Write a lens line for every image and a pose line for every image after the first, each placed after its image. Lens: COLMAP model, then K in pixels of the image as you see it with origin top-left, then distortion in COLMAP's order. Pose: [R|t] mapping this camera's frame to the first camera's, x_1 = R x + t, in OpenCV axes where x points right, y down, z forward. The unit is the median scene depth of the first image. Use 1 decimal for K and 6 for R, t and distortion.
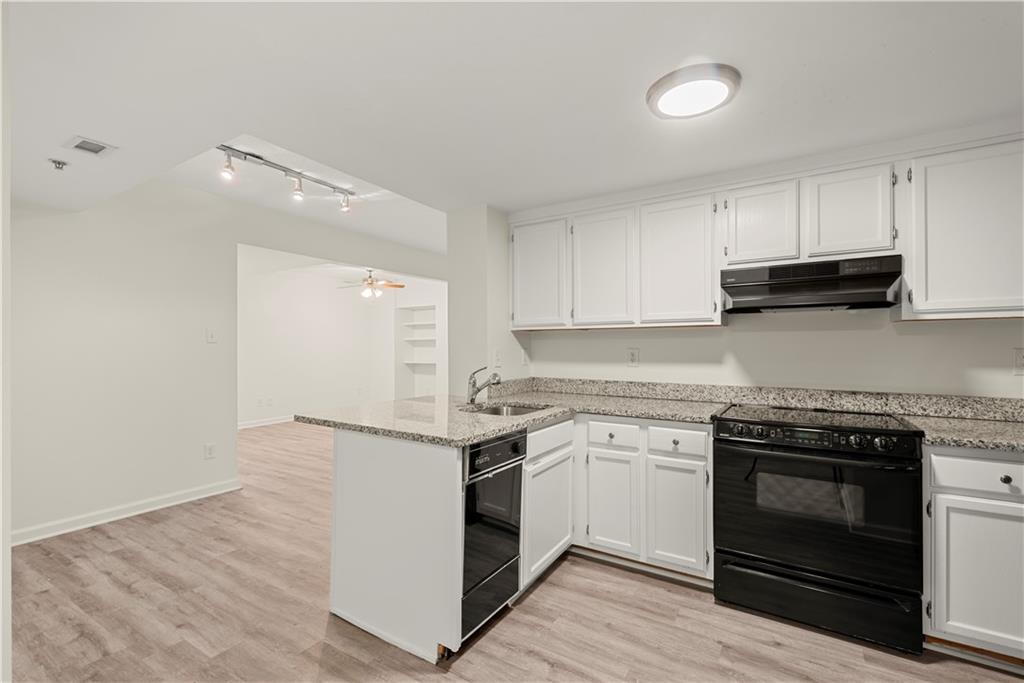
lens RADIAL K [[449.4, 0, 507.9], [0, 449.4, 343.3], [0, 0, 1]] dist [0.005187, -0.000486]
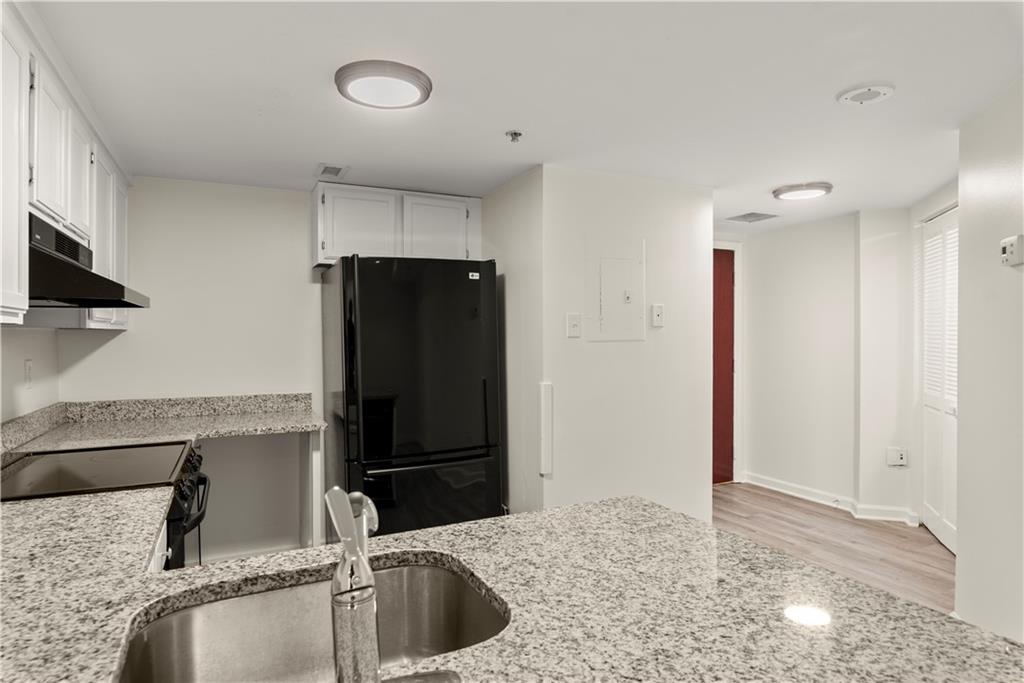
lens RADIAL K [[578.4, 0, 512.1], [0, 578.4, 333.3], [0, 0, 1]] dist [0.002018, -0.000095]
pose [[-0.850892, 0.006905, 0.525295, -0.284424], [0.002432, 0.999955, -0.009205, -0.024467], [-0.525335, -0.006555, -0.850870, 1.240982]]
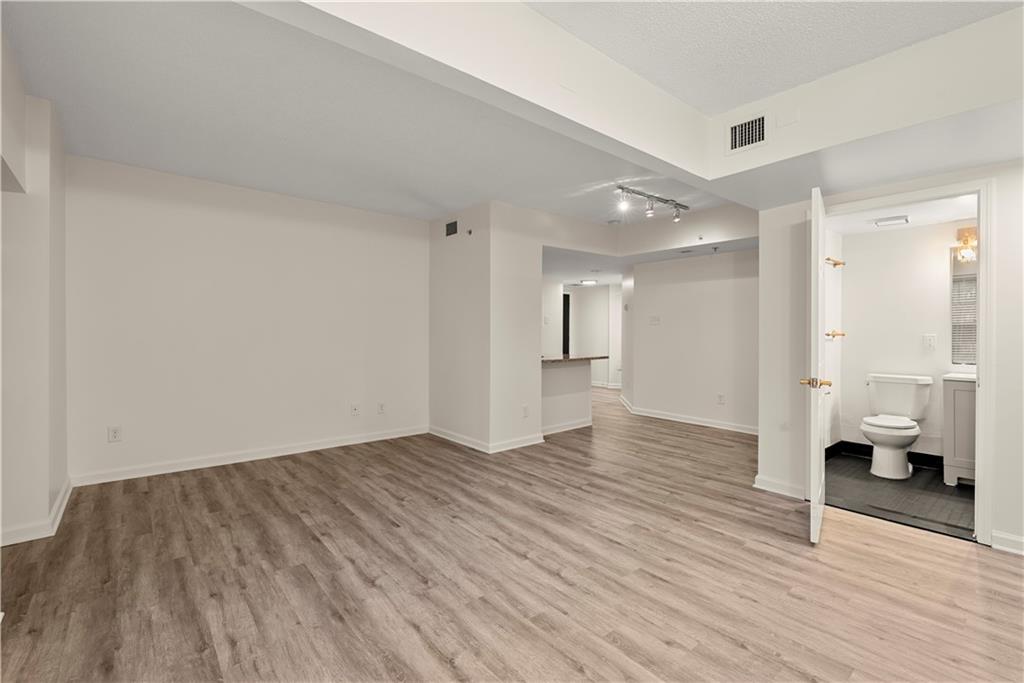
lens RADIAL K [[453.7, 0, 512.1], [0, 453.7, 335.6], [0, 0, 1]] dist [0.000489, -0.000561]
pose [[-0.950969, 0.000911, 0.309284, -0.666558], [0.003086, 0.999974, 0.006544, 0.024581], [-0.309270, 0.007178, -0.950947, 3.251509]]
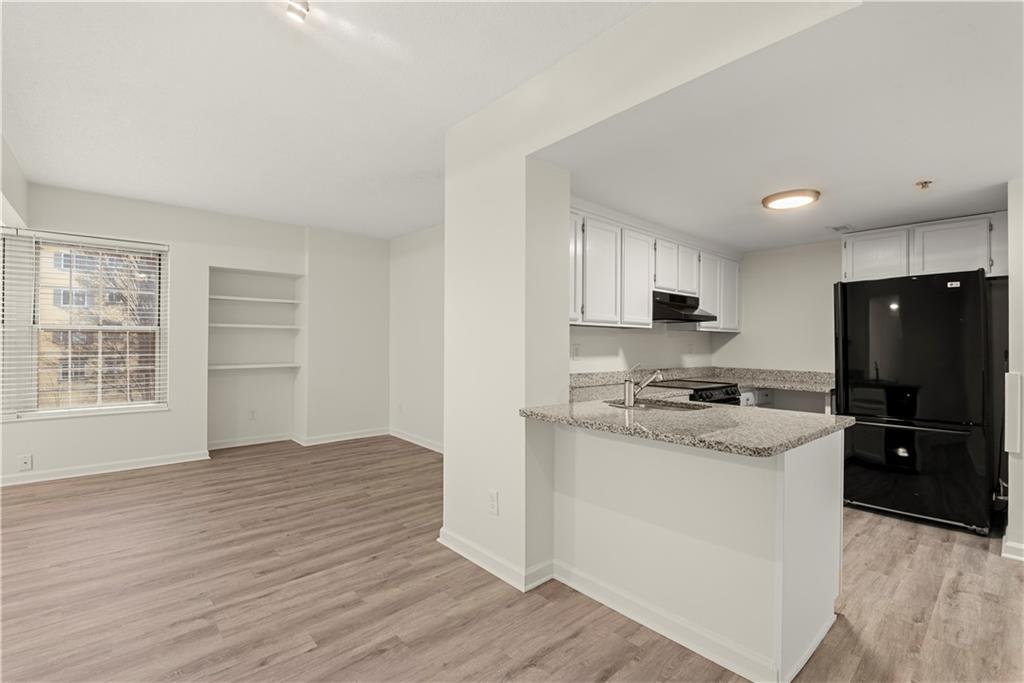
lens RADIAL K [[457.5, 0, 497.7], [0, 457.5, 337.8], [0, 0, 1]] dist [-0.005218, -0.000841]
pose [[0.291357, 0.016525, 0.956472, -1.073795], [-0.013837, 0.999819, -0.013059, 0.015536], [-0.956514, -0.009430, 0.291533, 1.041294]]
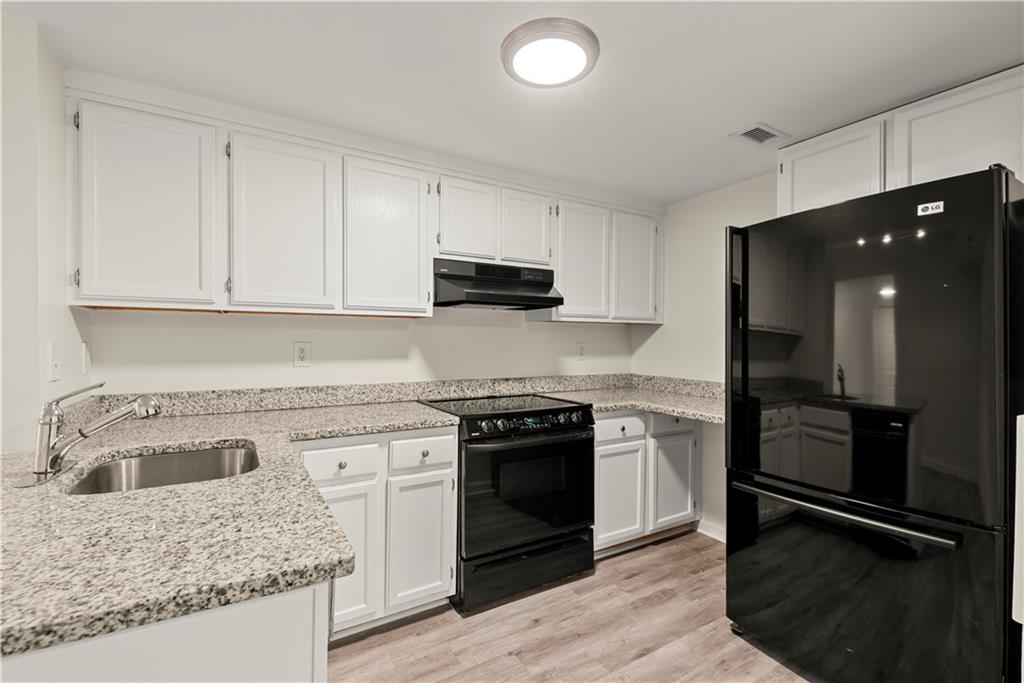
lens RADIAL K [[449.4, 0, 507.9], [0, 449.4, 343.3], [0, 0, 1]] dist [0.005187, -0.000486]
pose [[0.451135, -0.001230, 0.892455, -0.281037], [-0.011324, 0.999911, 0.007102, 0.005042], [-0.892384, -0.013311, 0.451081, 0.442546]]
